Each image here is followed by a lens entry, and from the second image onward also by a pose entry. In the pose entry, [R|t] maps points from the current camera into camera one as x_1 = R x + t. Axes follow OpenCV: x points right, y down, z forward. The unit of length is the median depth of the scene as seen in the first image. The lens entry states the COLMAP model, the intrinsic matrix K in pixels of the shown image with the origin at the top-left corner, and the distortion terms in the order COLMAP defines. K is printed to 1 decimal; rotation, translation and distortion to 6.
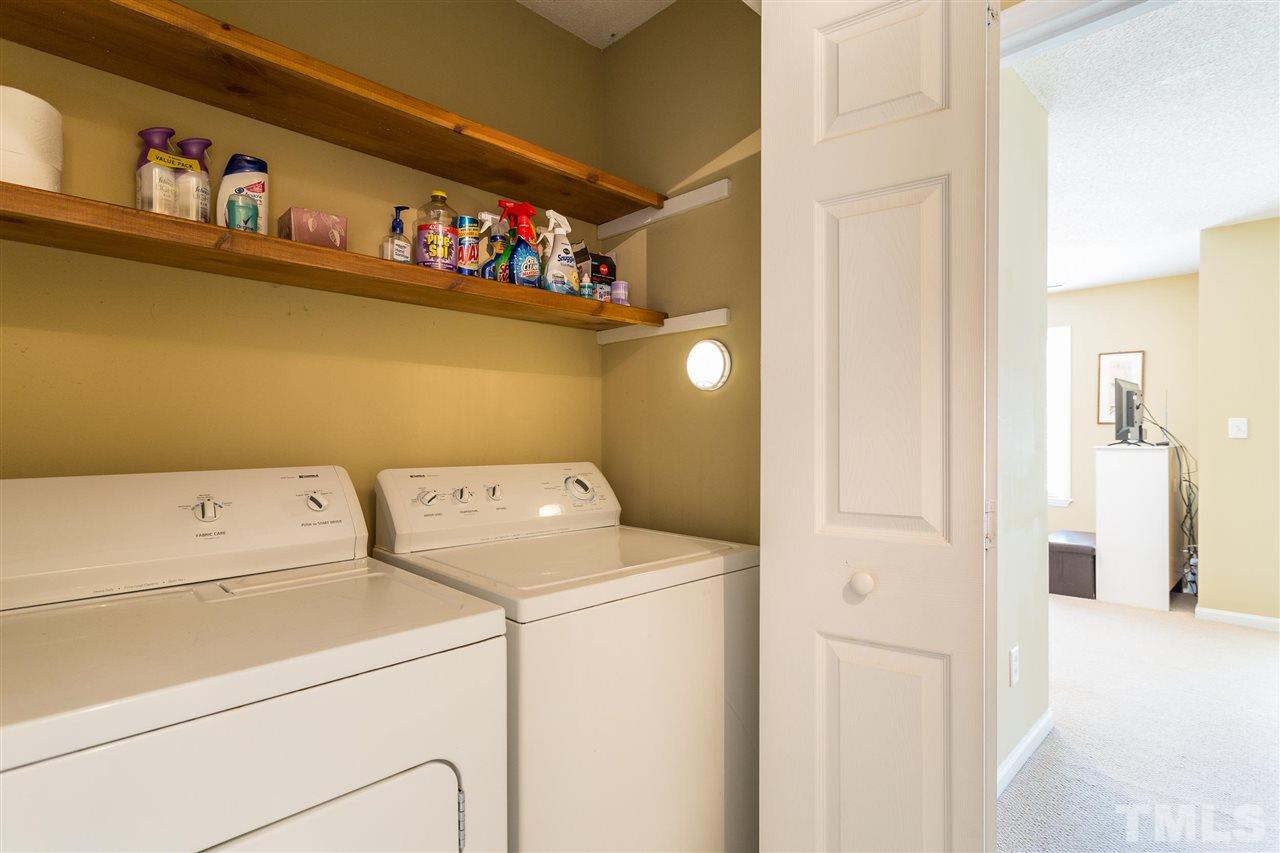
lens RADIAL K [[623.7, 0, 638.9], [0, 623.7, 436.1], [0, 0, 1]] dist [0.001104, 0.000183]
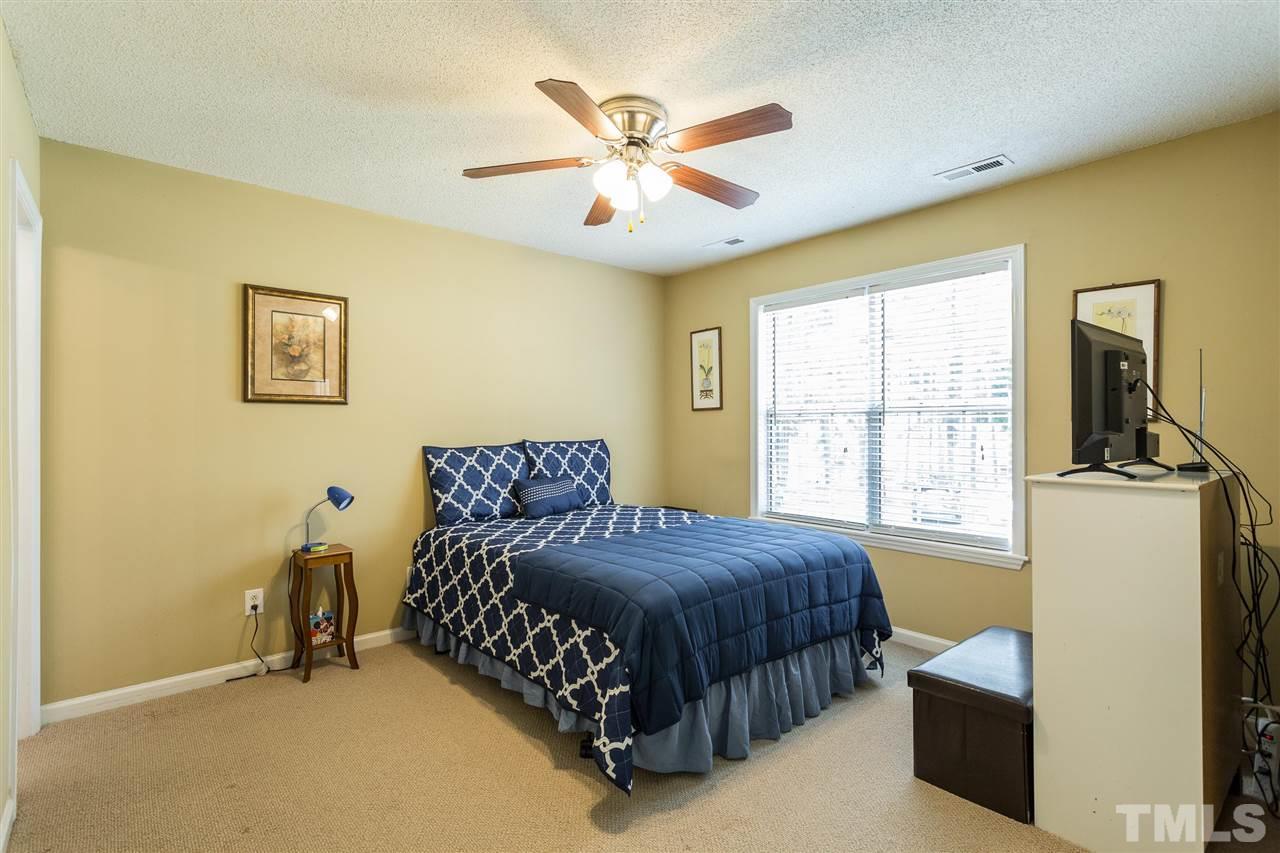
lens RADIAL K [[617.3, 0, 642.5], [0, 617.3, 426.7], [0, 0, 1]] dist [-0.001447, -0.000488]
pose [[0.998441, -0.004250, -0.055649, 0.477166], [0.004006, 0.999982, -0.004502, -0.017876], [0.055667, 0.004272, 0.998440, 0.544346]]
